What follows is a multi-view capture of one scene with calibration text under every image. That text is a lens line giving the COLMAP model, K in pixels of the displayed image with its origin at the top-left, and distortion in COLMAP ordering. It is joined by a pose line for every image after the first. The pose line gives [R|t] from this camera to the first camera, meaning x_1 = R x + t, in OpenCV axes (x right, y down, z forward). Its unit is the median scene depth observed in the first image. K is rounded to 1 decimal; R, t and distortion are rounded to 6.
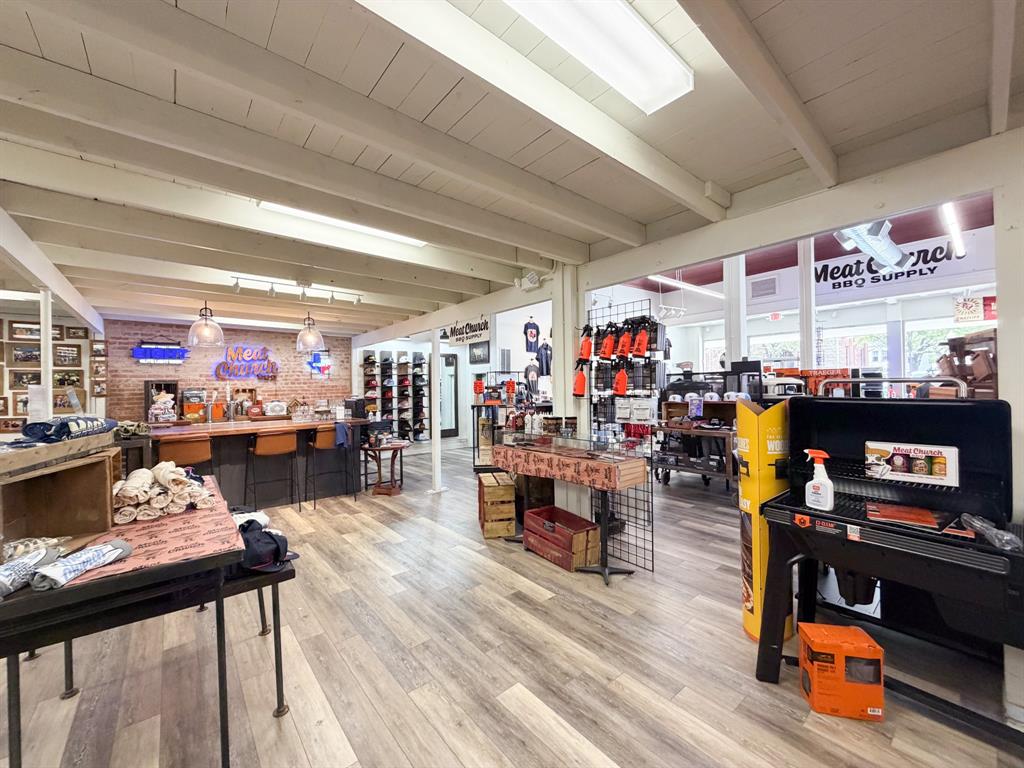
lens RADIAL K [[406.4, 0, 511.5], [0, 406.4, 385.5], [0, 0, 1]] dist [-0.001157, 0.000307]
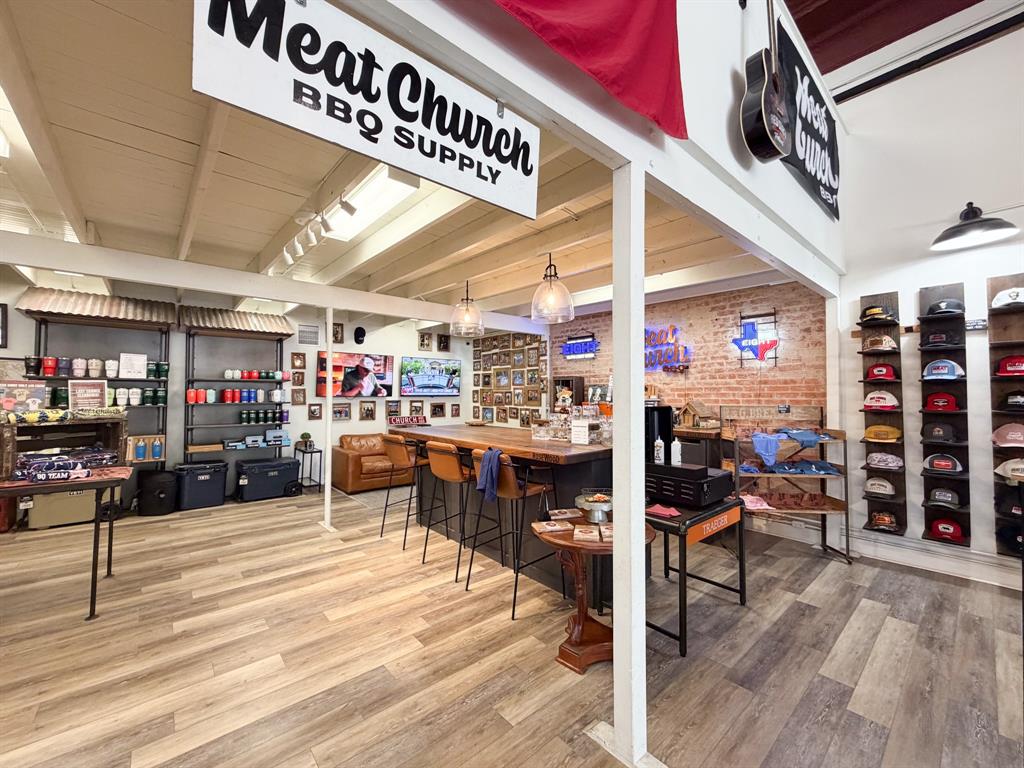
lens RADIAL K [[406.4, 0, 510.2], [0, 406.4, 382.5], [0, 0, 1]] dist [-0.001157, 0.000307]
pose [[0.012487, -0.012146, -0.999848, 0.063270], [-0.003159, 0.999921, -0.012186, 0.010319], [0.999917, 0.003311, 0.012448, 0.675160]]
